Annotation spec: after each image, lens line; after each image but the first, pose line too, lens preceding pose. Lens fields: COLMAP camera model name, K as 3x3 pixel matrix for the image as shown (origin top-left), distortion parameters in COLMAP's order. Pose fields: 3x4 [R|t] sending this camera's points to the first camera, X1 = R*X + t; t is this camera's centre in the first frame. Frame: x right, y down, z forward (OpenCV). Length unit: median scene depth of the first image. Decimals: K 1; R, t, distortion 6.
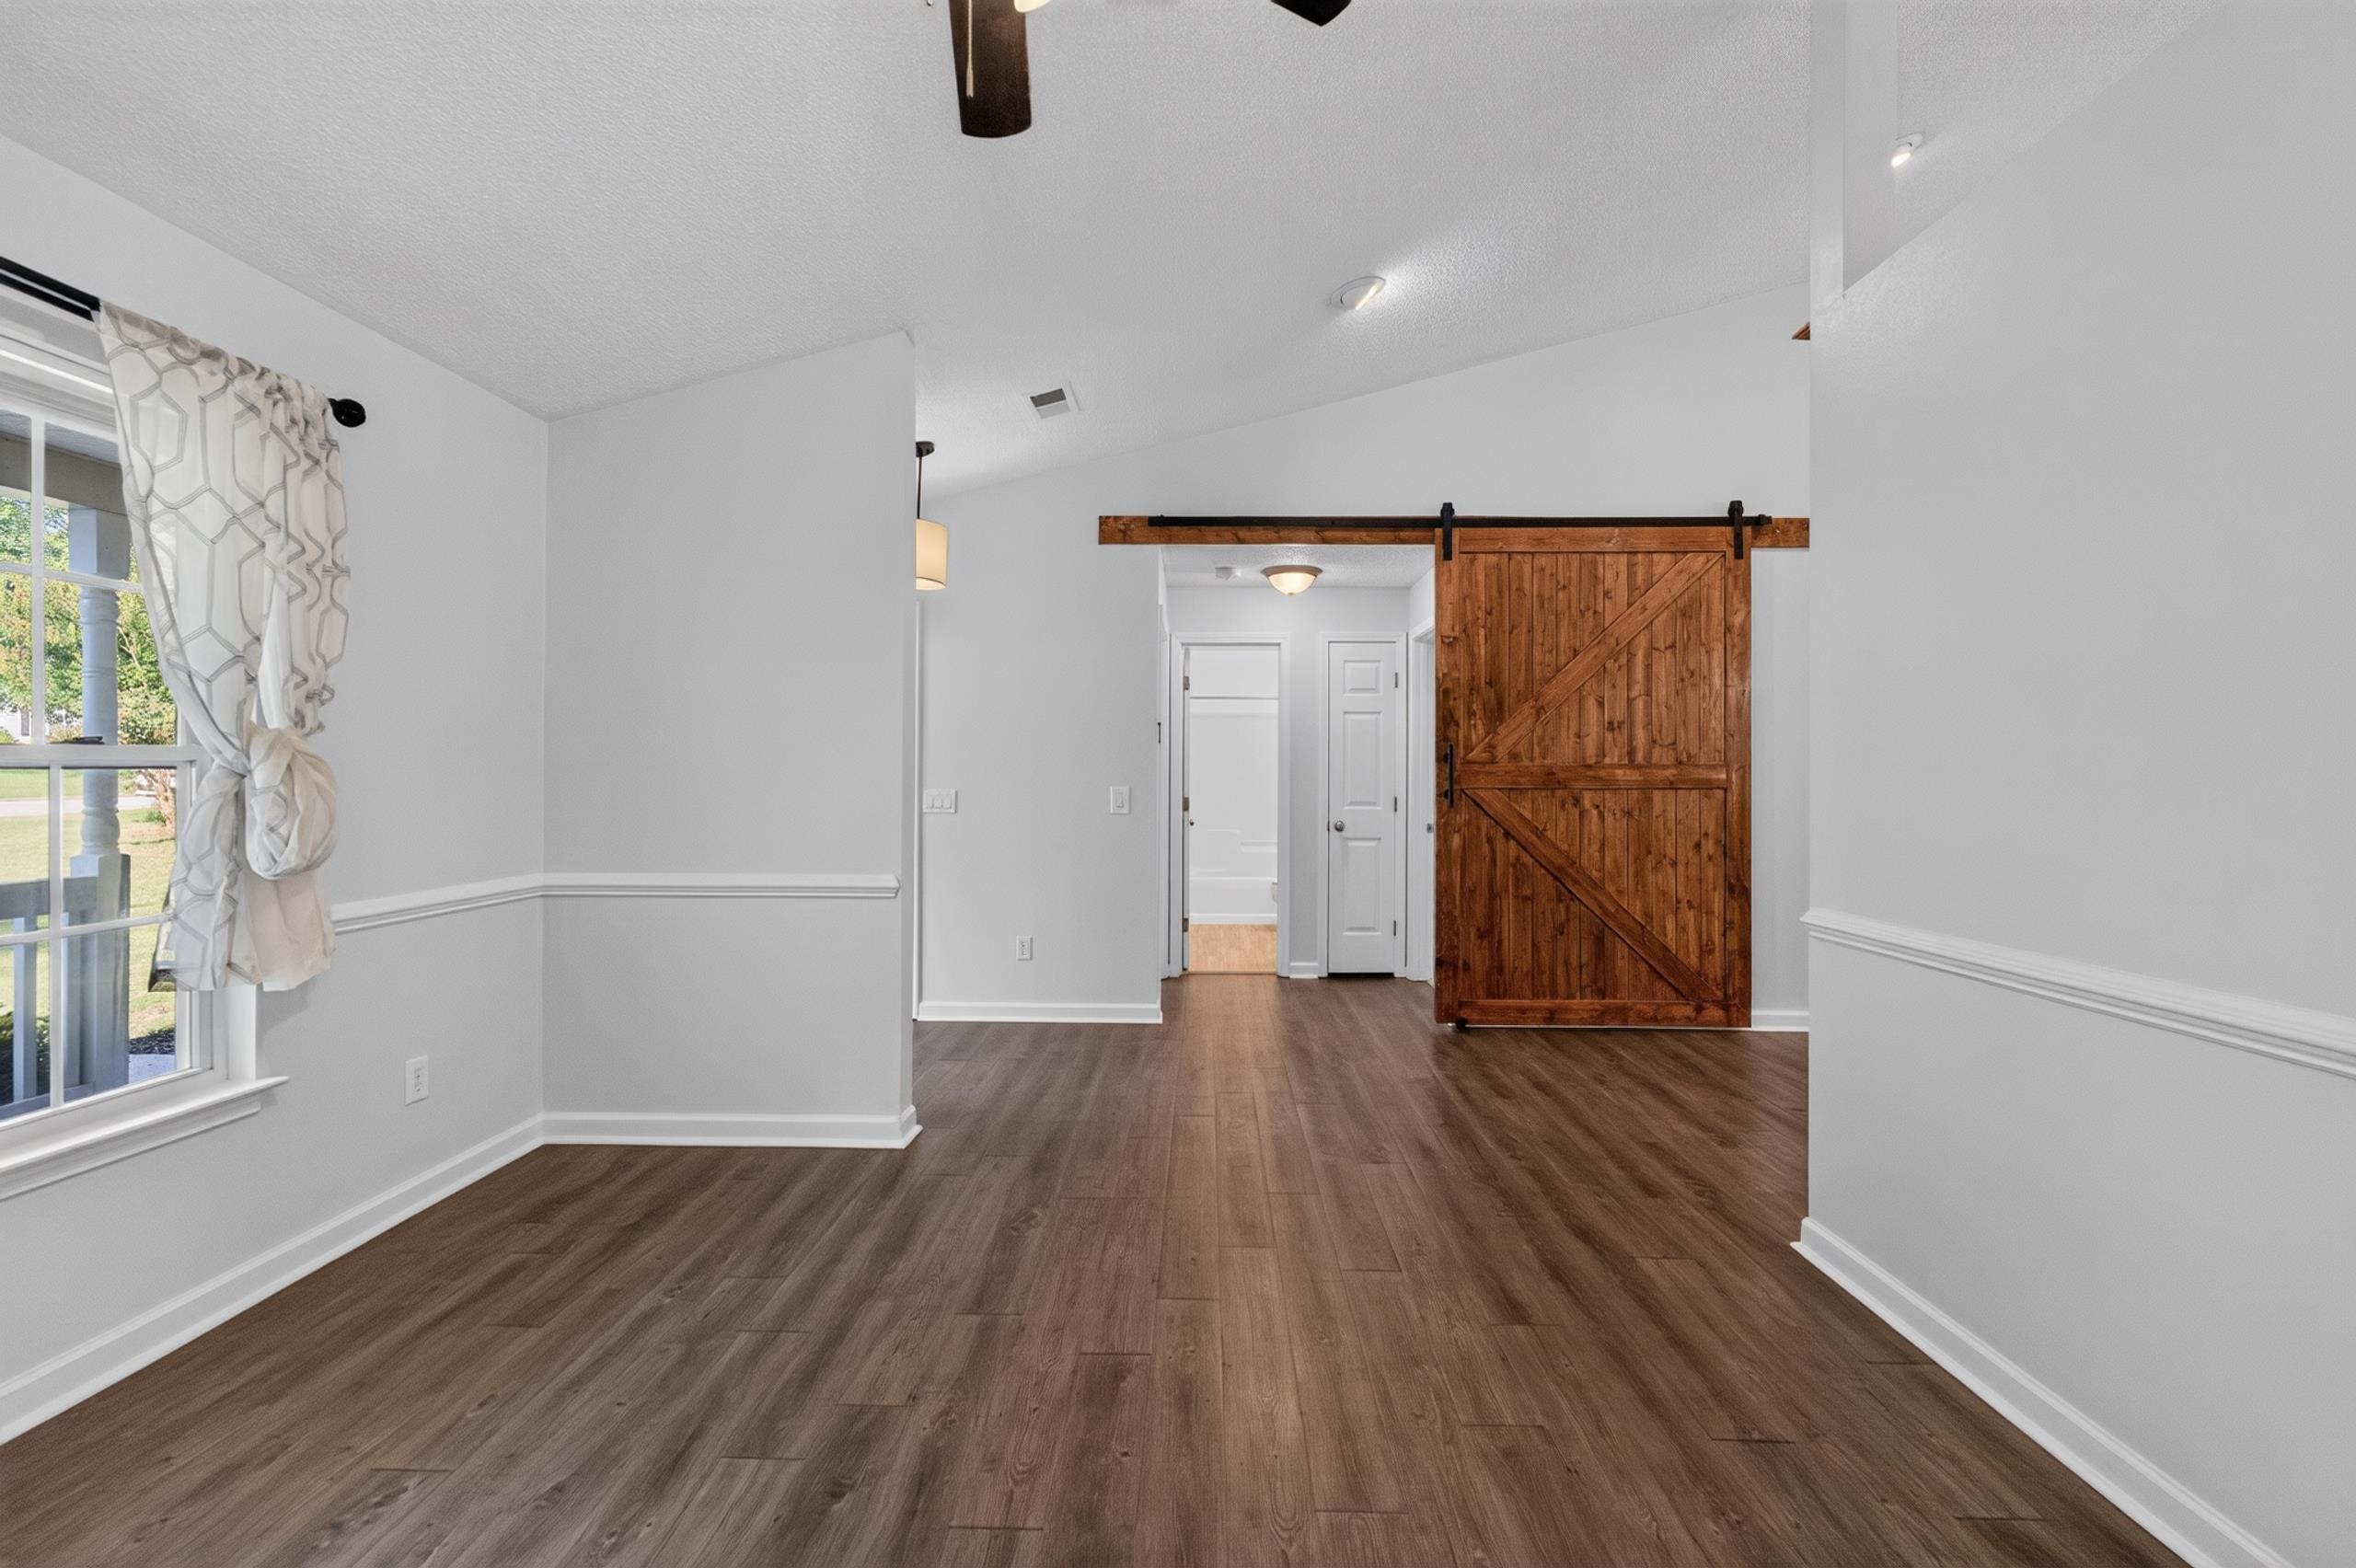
lens RADIAL K [[969.9, 0, 1178.6], [0, 969.9, 779.1], [0, 0, 1]] dist [-0.003966, -0.000523]
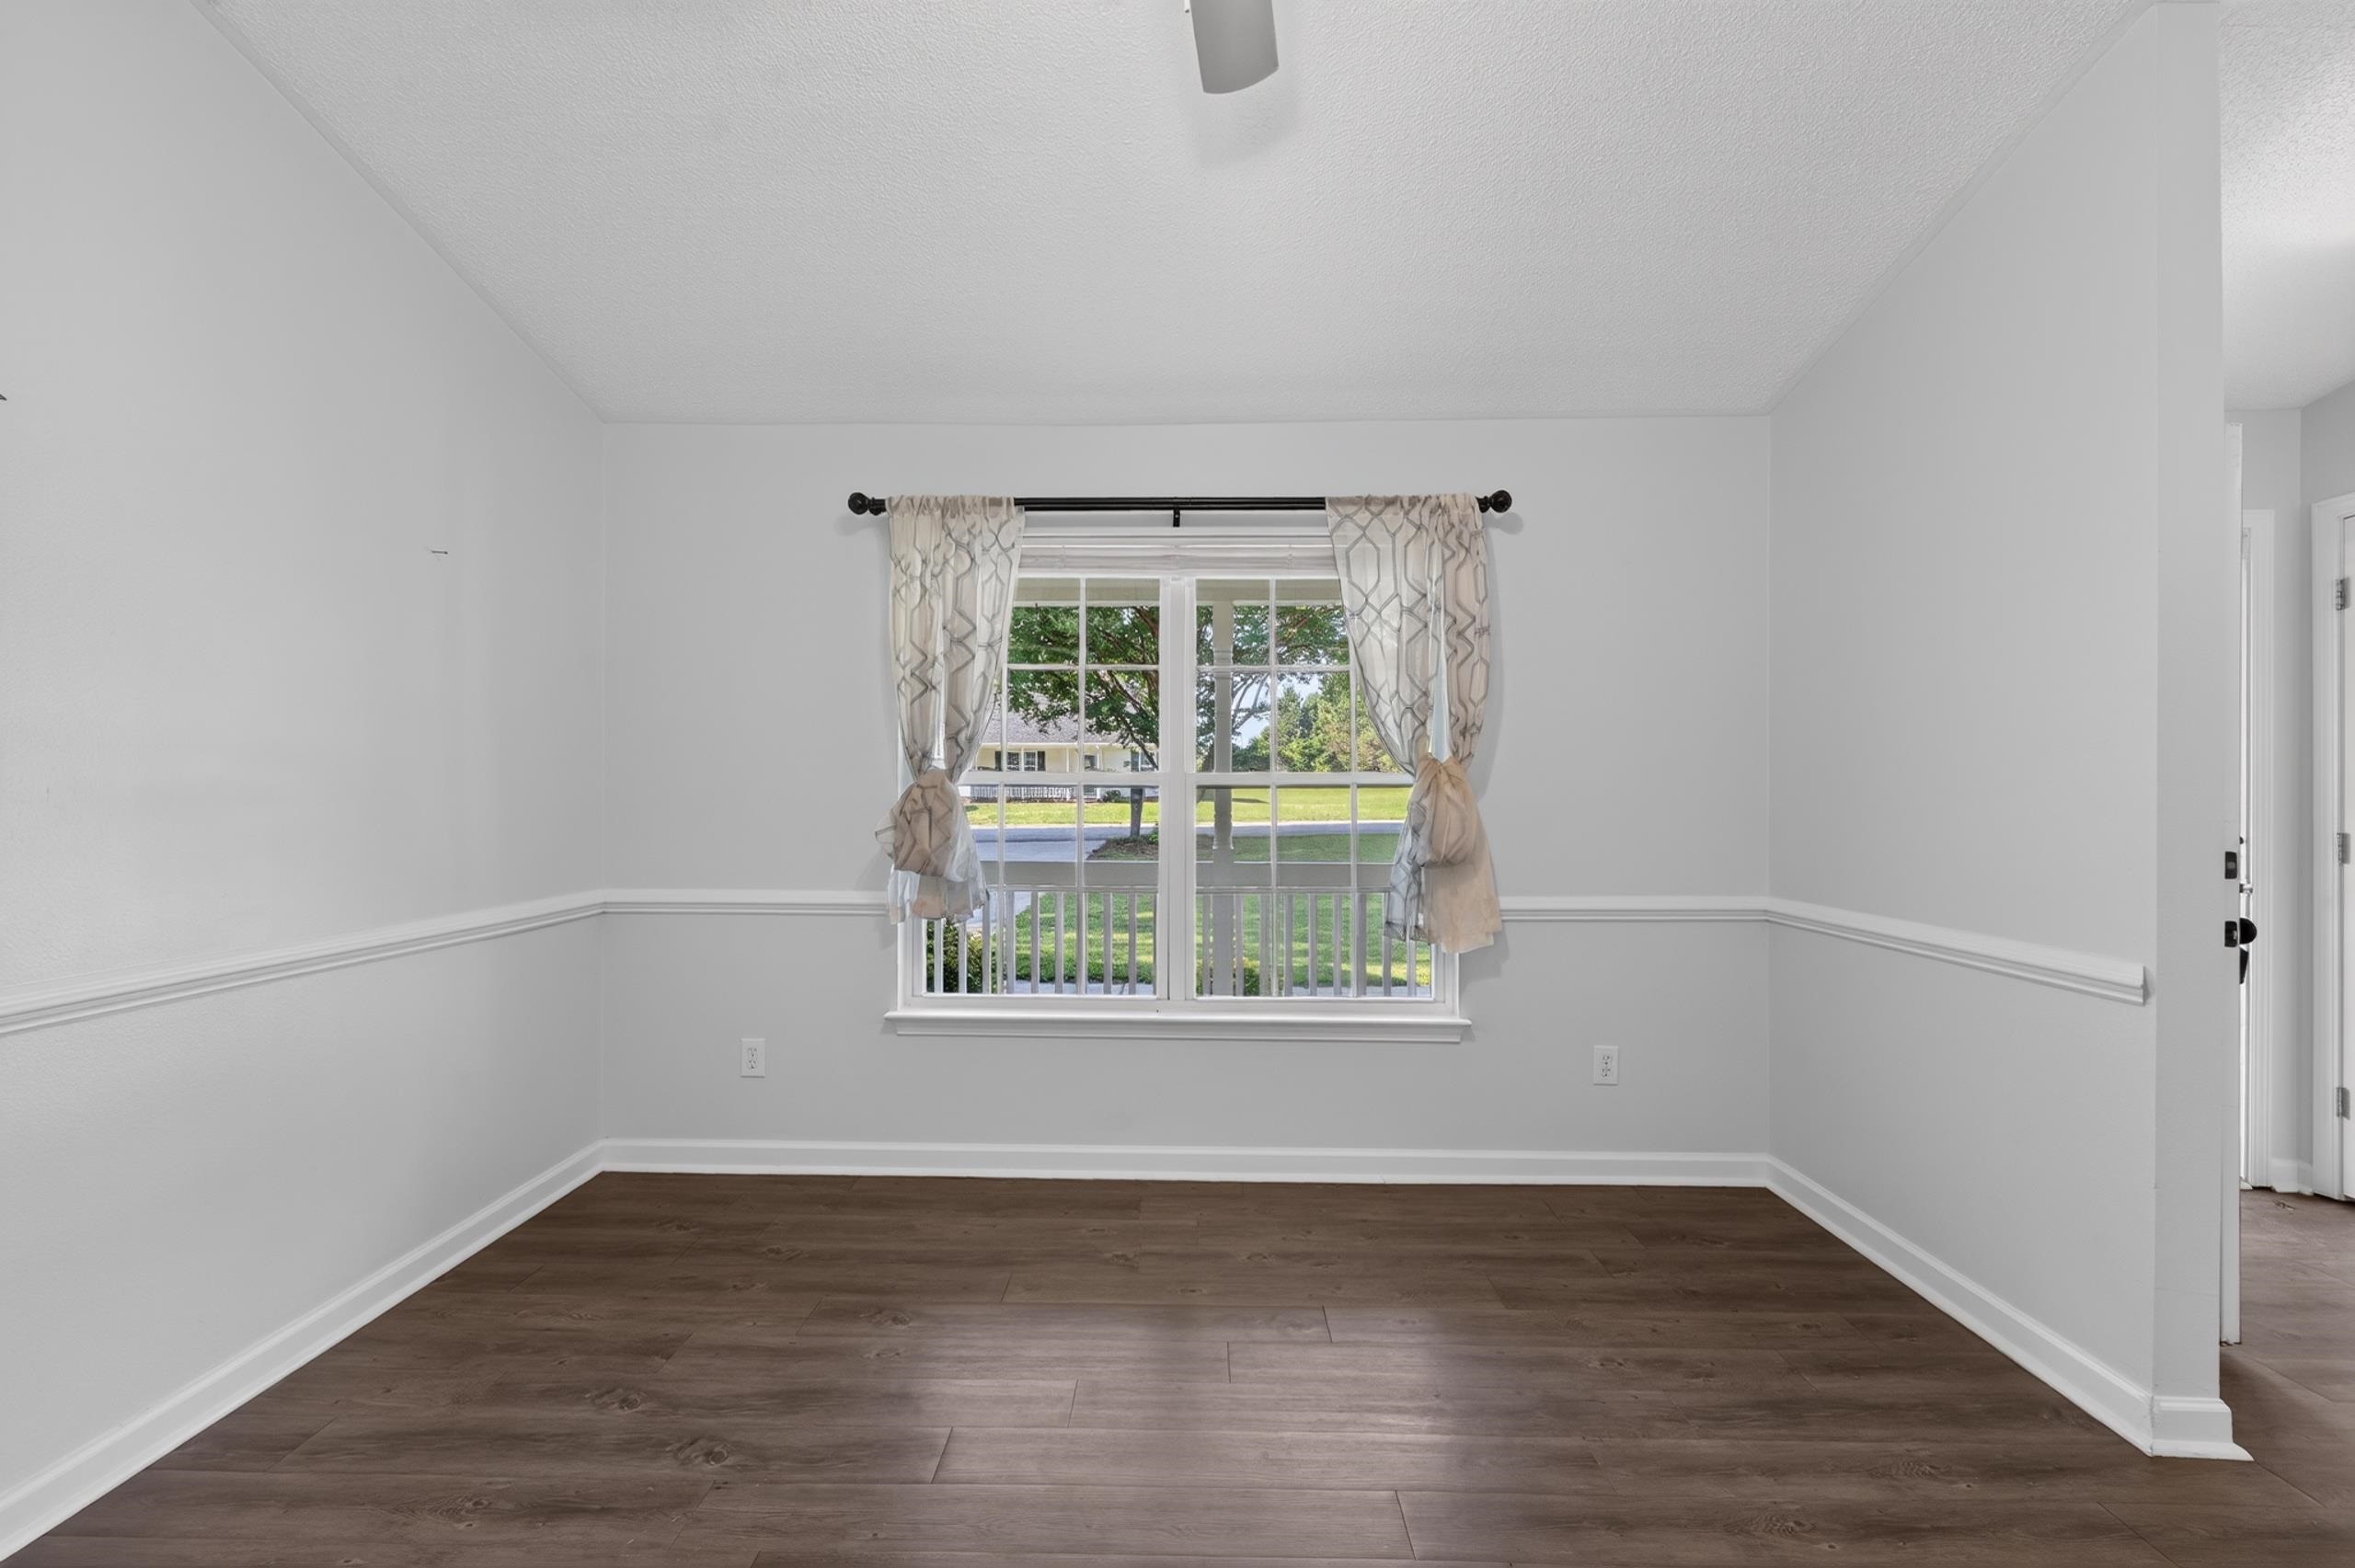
lens RADIAL K [[969.4, 0, 1173.8], [0, 969.4, 784.3], [0, 0, 1]] dist [-0.003966, -0.000523]
pose [[-0.009470, -0.005484, -0.999940, 0.412243], [-0.005100, 0.999972, -0.005436, -0.006379], [0.999942, 0.005049, -0.009497, 0.626164]]
